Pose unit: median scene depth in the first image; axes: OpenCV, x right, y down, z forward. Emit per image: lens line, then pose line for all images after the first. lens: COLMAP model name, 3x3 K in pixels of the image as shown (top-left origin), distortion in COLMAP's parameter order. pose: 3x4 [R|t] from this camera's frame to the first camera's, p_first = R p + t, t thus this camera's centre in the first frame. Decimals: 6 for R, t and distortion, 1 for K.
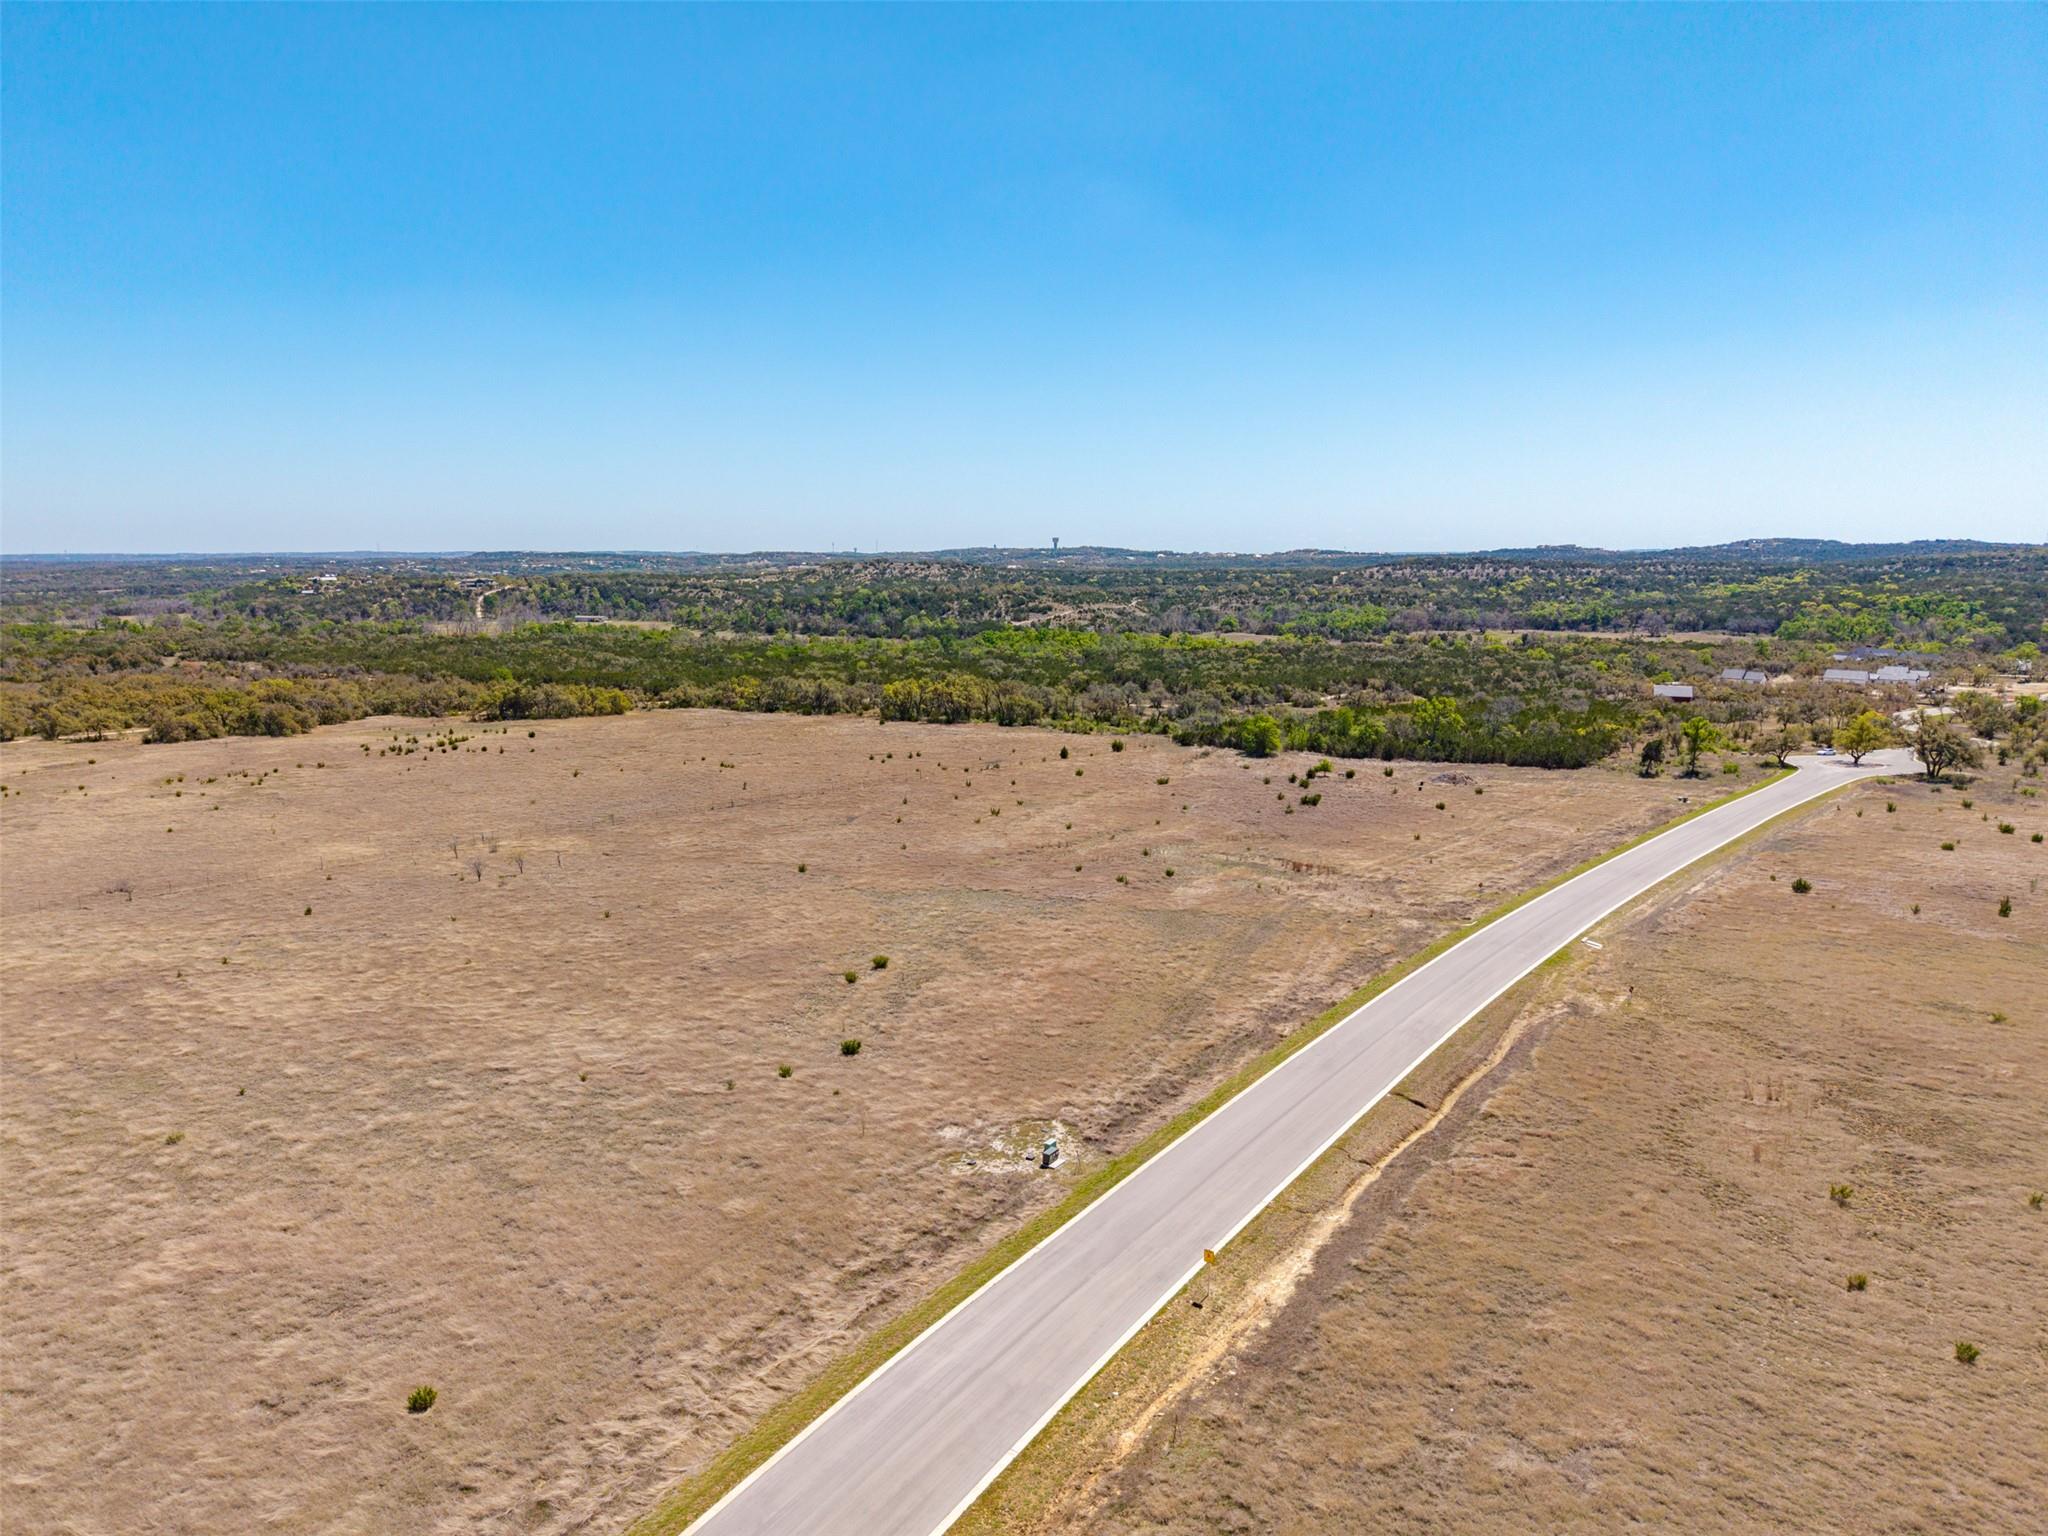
lens RADIAL K [[1368.5, 0, 1017.6], [0, 1368.5, 769.7], [0, 0, 1]] dist [0.029672, -0.029141]
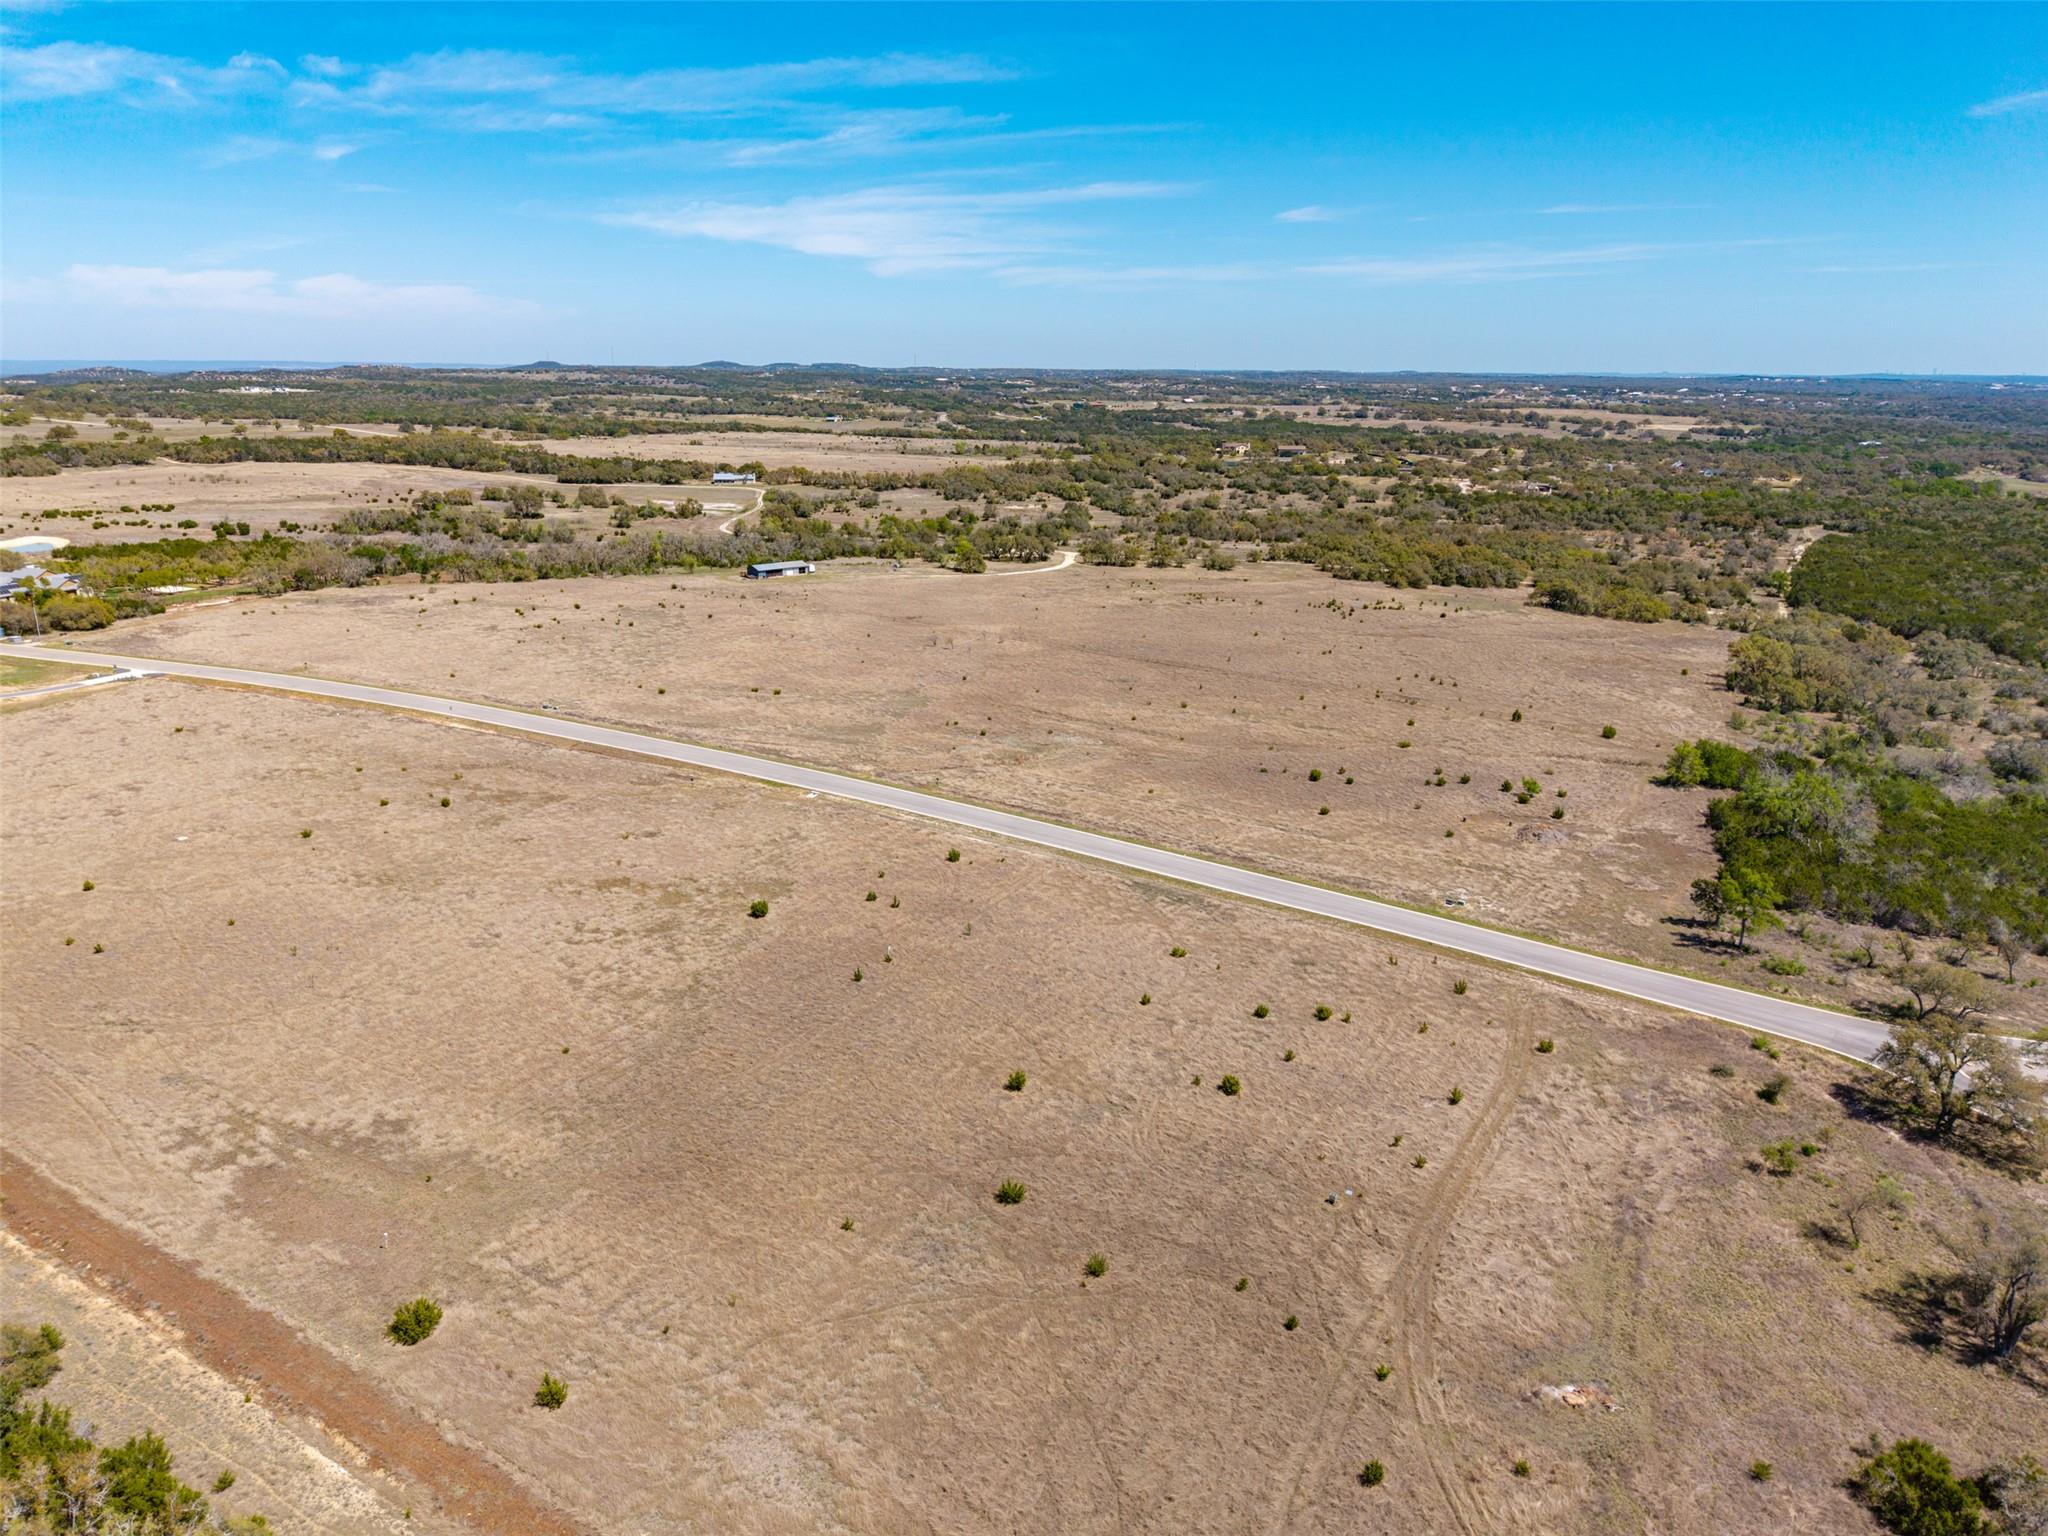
lens RADIAL K [[1368.5, 0, 1016.2], [0, 1368.5, 766.6], [0, 0, 1]] dist [0.029672, -0.029141]
pose [[0.108931, 0.284668, -0.952417, 1.970147], [-0.163468, 0.950204, 0.265310, -0.375254], [0.980516, 0.126790, 0.150041, 0.982285]]
